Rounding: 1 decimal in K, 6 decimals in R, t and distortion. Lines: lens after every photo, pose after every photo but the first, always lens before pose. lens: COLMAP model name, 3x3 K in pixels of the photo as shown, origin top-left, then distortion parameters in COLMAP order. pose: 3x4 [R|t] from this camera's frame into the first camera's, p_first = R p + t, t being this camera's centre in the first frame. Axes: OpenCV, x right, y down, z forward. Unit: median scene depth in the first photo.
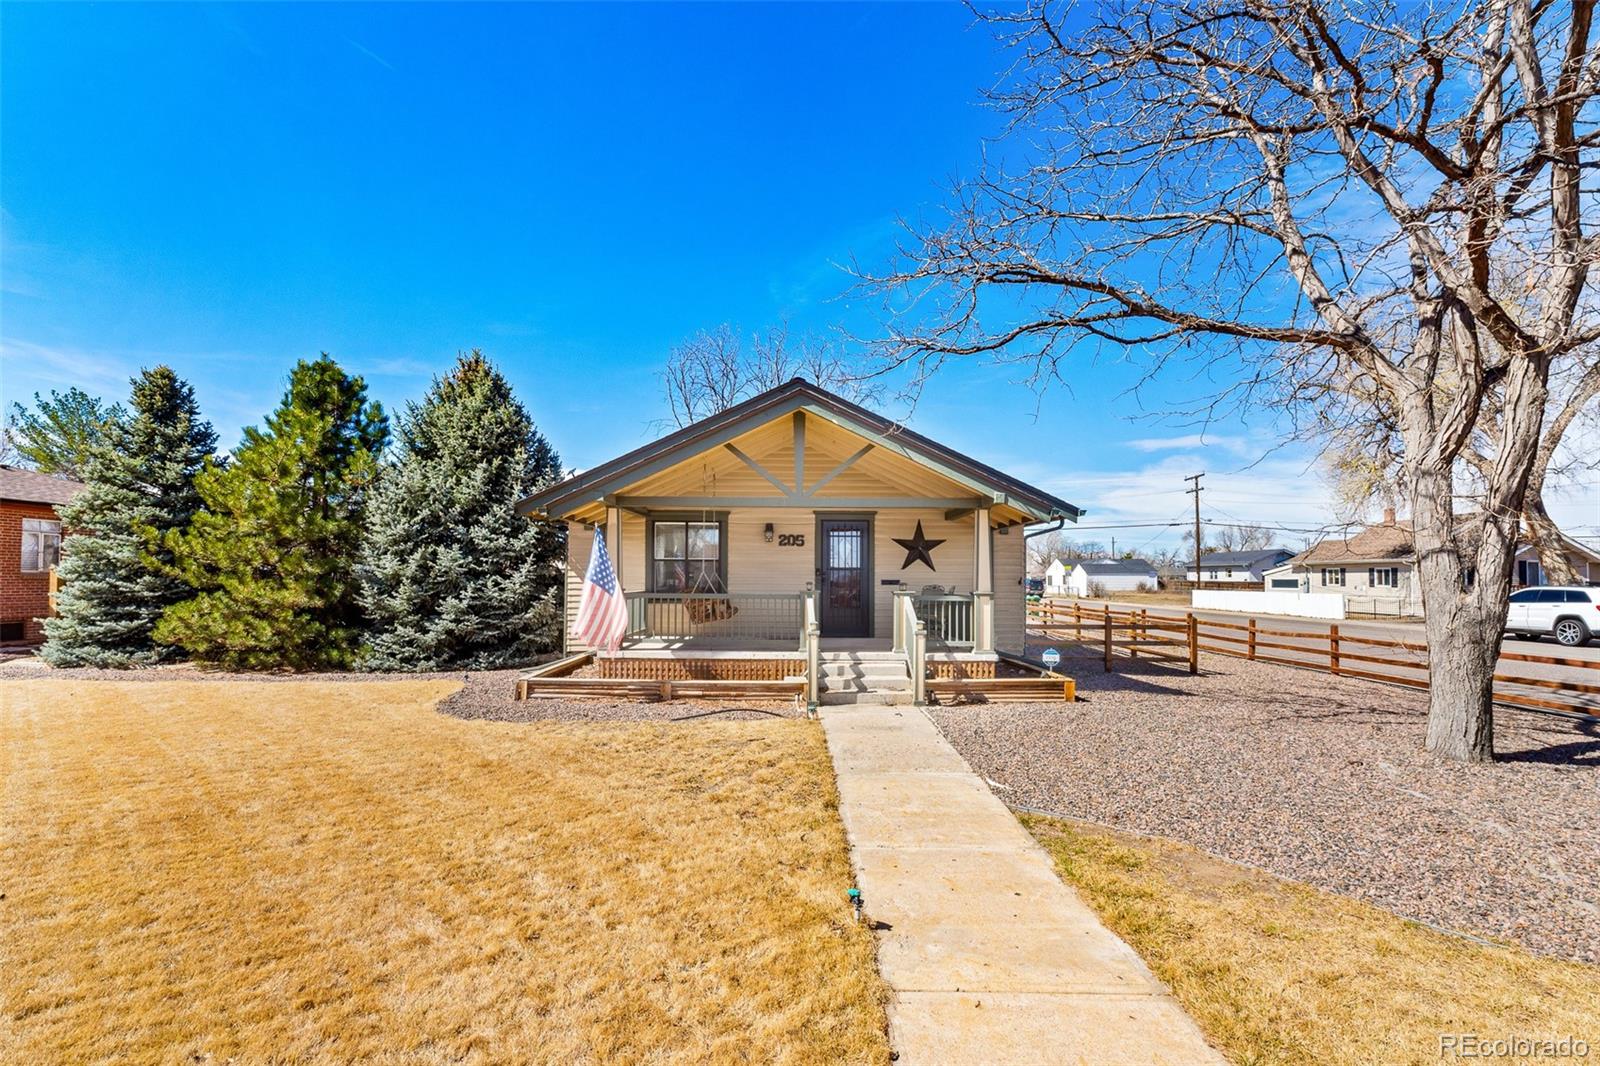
lens RADIAL K [[709.4, 0, 792.2], [0, 709.4, 563.3], [0, 0, 1]] dist [-0.007461, -0.000295]
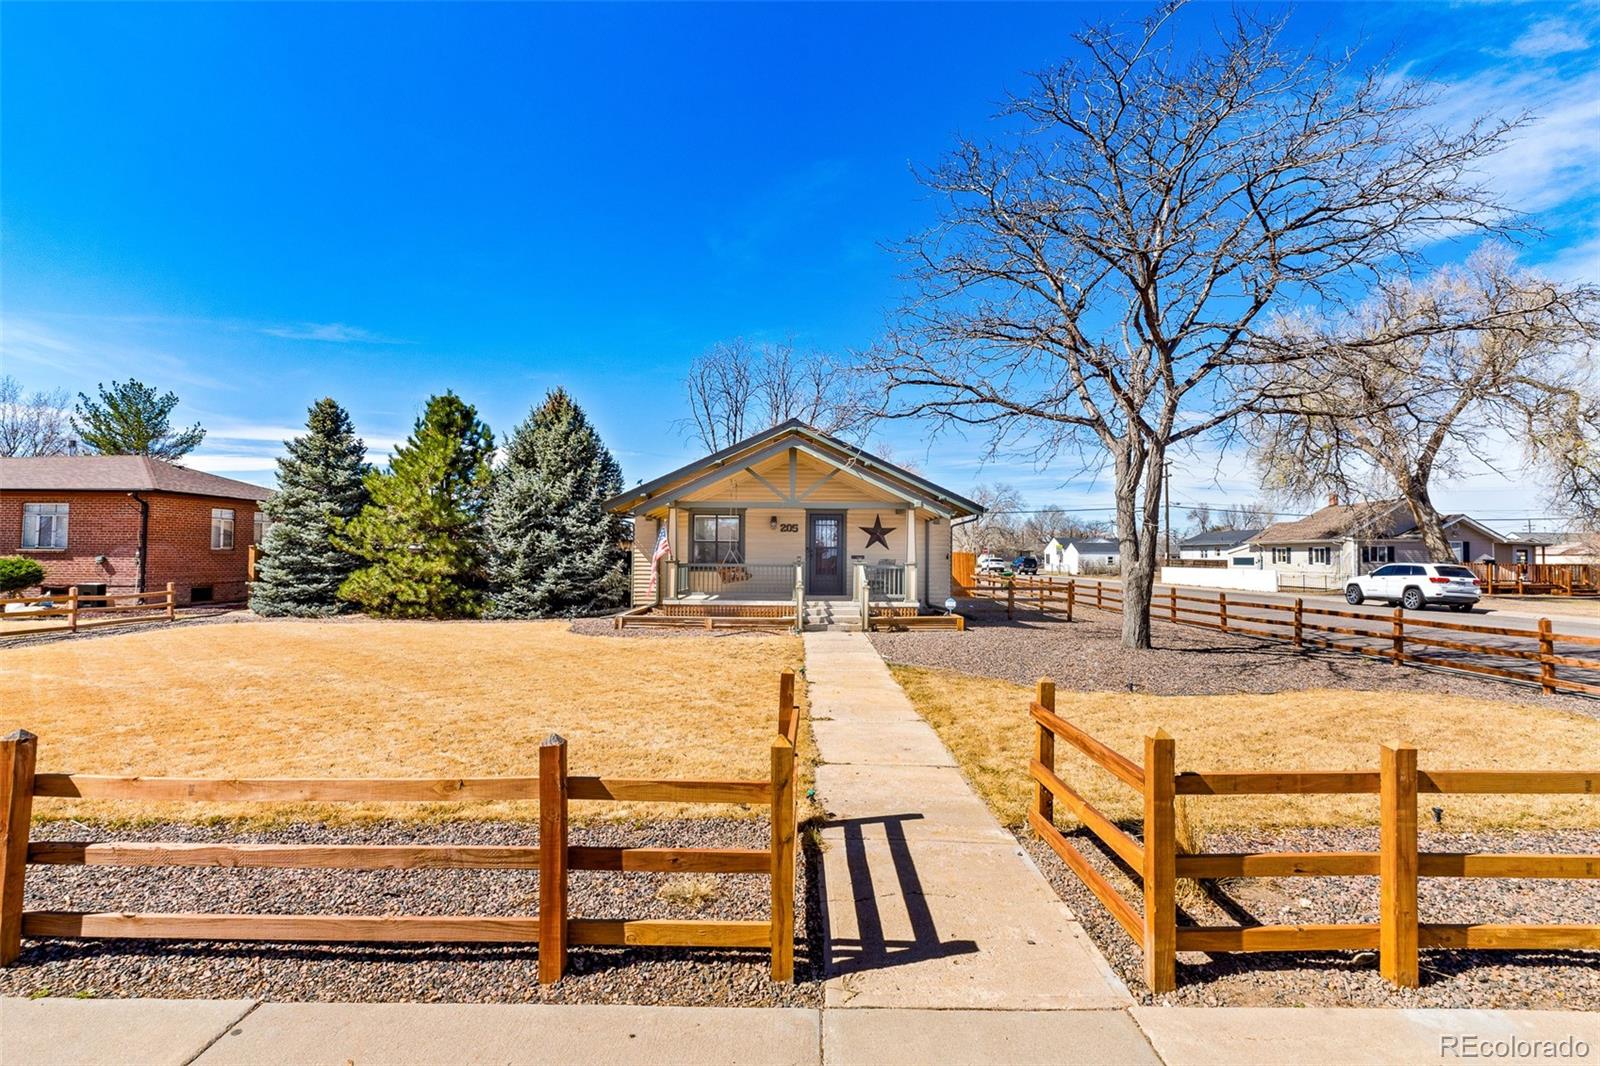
lens RADIAL K [[733.8, 0, 800.0], [0, 733.8, 533.0], [0, 0, 1]] dist [-0.004893, -0.000413]
pose [[0.999996, 0.001514, -0.002247, 0.023270], [-0.001539, 0.999933, -0.011439, -0.004726], [0.002230, 0.011442, 0.999932, -0.472433]]
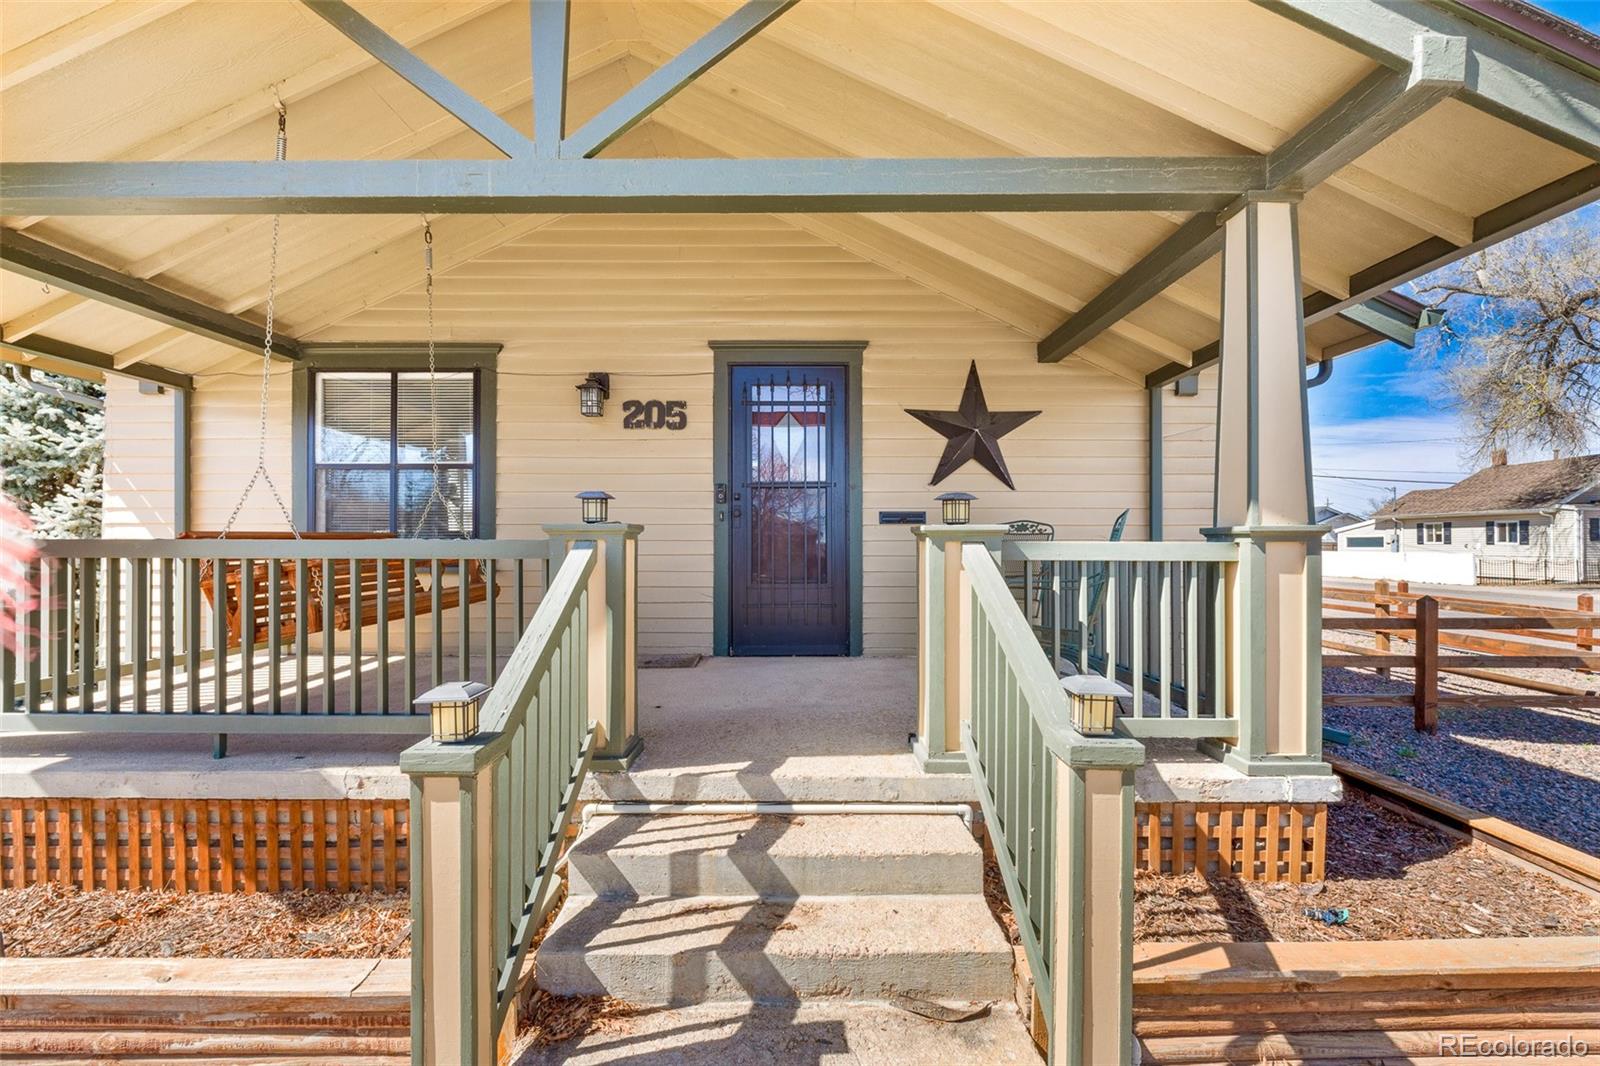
lens RADIAL K [[692.3, 0, 800.0], [0, 692.3, 533.0], [0, 0, 1]] dist [-0.009413, -0.000212]
pose [[0.999982, -0.005929, -0.000971, 0.077510], [0.005934, 0.999971, 0.004807, 0.031735], [0.000942, -0.004812, 0.999988, 0.582464]]
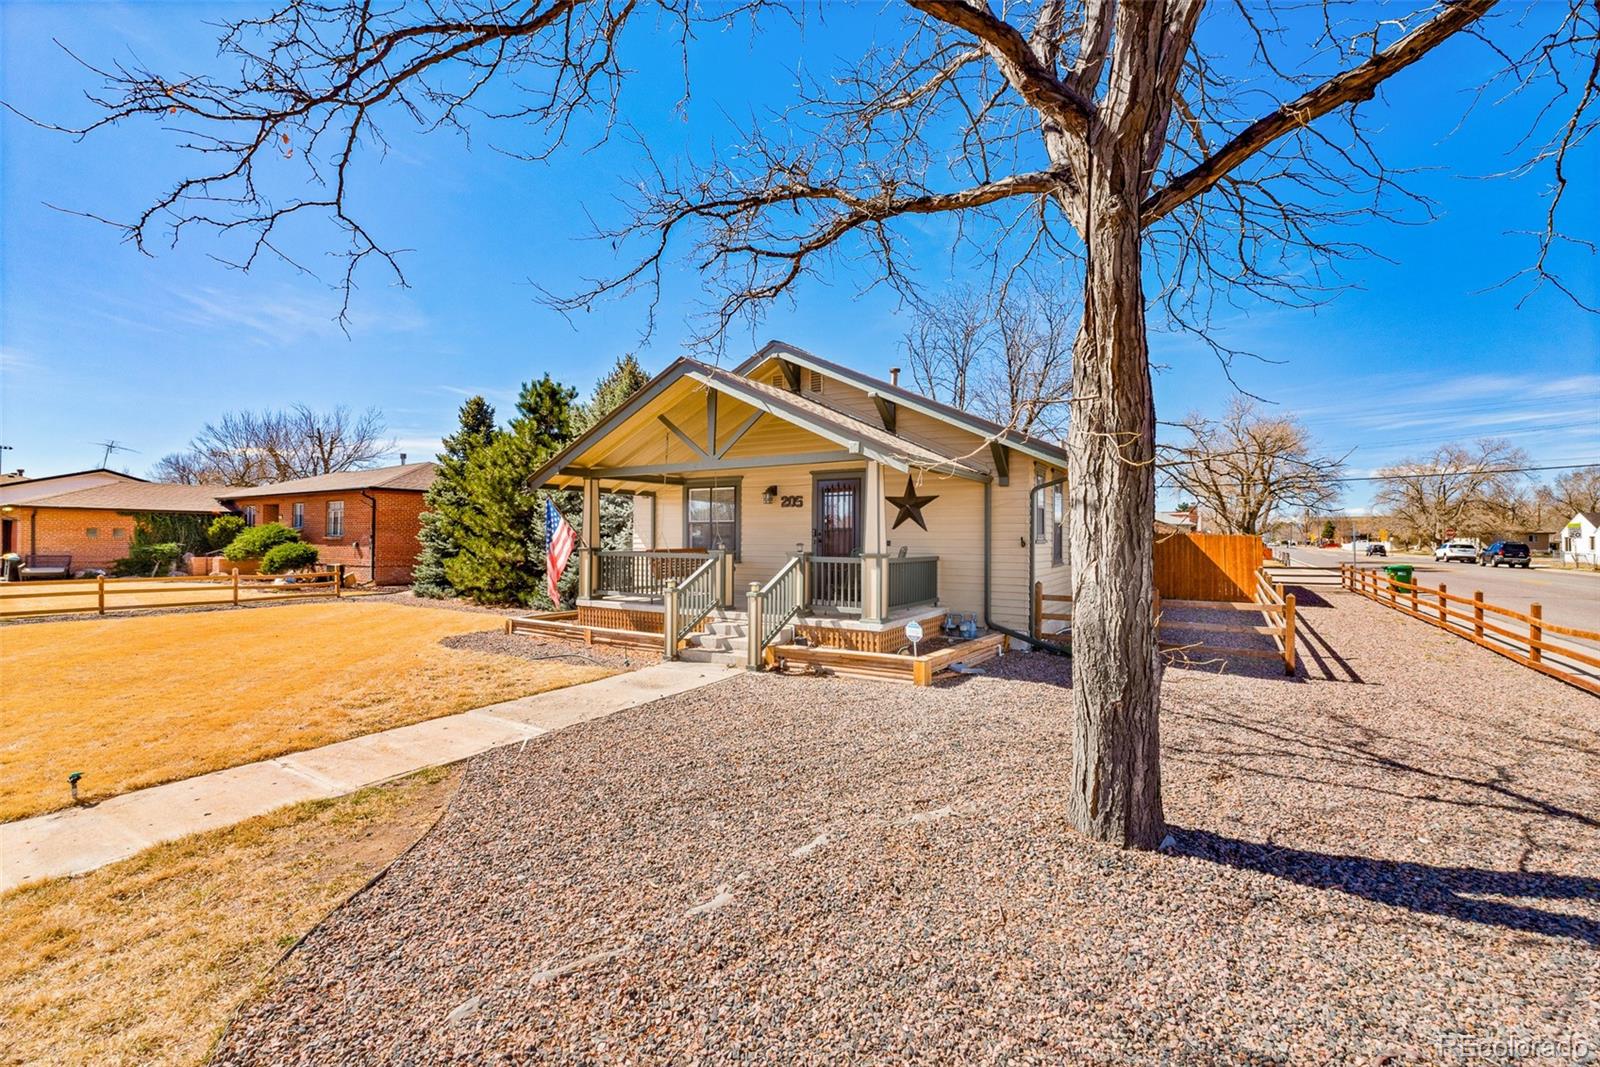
lens RADIAL K [[683.0, 0, 800.0], [0, 683.0, 533.5], [0, 0, 1]] dist [-0.009836, -0.000054]
pose [[0.846630, -0.005606, -0.532153, 0.503022], [0.011198, 0.999911, 0.007282, 0.006021], [0.532065, -0.012125, 0.846617, 0.174953]]
